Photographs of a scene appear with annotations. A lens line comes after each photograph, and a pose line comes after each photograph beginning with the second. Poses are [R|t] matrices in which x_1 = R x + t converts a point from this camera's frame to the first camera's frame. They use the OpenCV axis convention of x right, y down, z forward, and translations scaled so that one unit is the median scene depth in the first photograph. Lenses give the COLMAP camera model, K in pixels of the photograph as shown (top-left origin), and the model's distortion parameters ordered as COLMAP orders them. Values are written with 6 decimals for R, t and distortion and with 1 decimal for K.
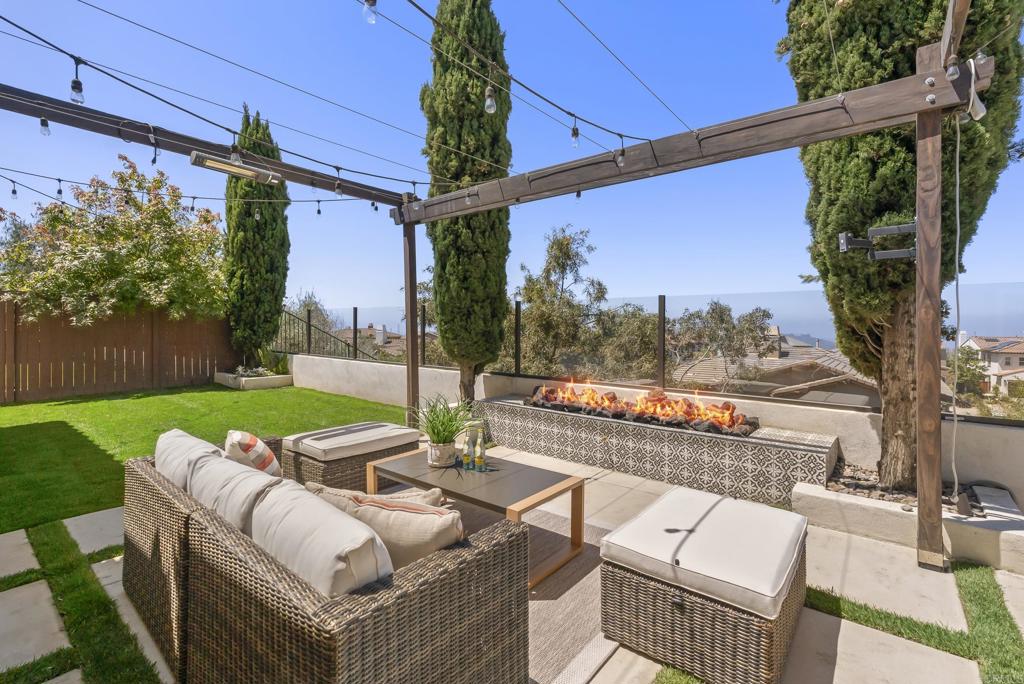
lens RADIAL K [[466.0, 0, 514.0], [0, 466.0, 330.9], [0, 0, 1]] dist [-0.002985, -0.000241]
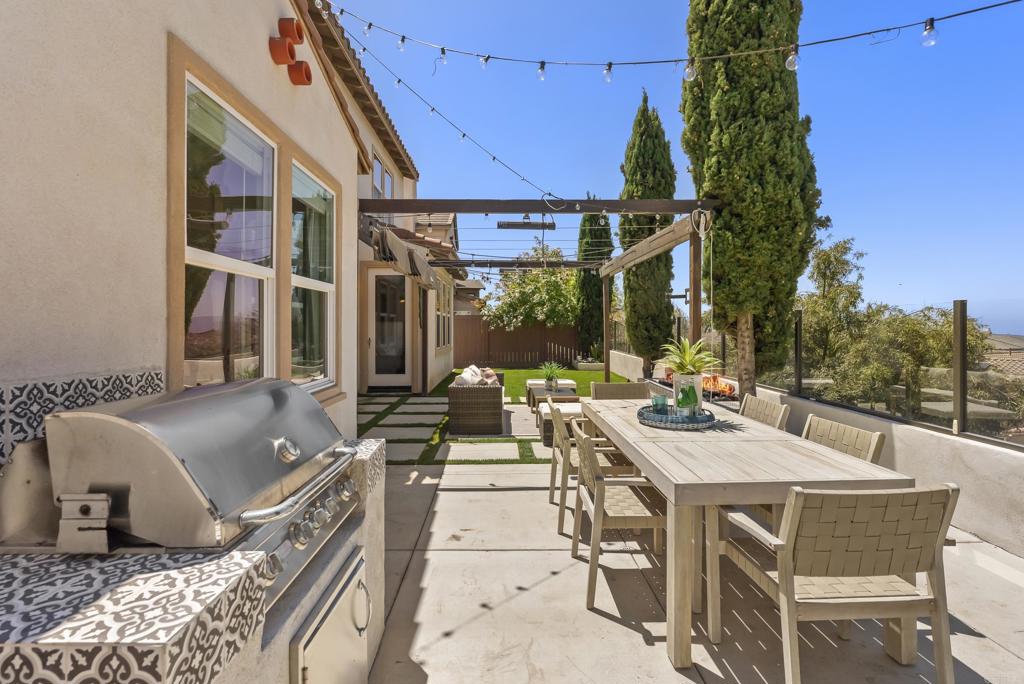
lens RADIAL K [[466.0, 0, 511.6], [0, 466.0, 335.0], [0, 0, 1]] dist [-0.002985, -0.000241]
pose [[0.650515, 0.009136, -0.759438, 0.536053], [-0.007979, 0.999955, 0.005195, -0.004774], [0.759451, 0.002681, 0.650559, -0.265246]]
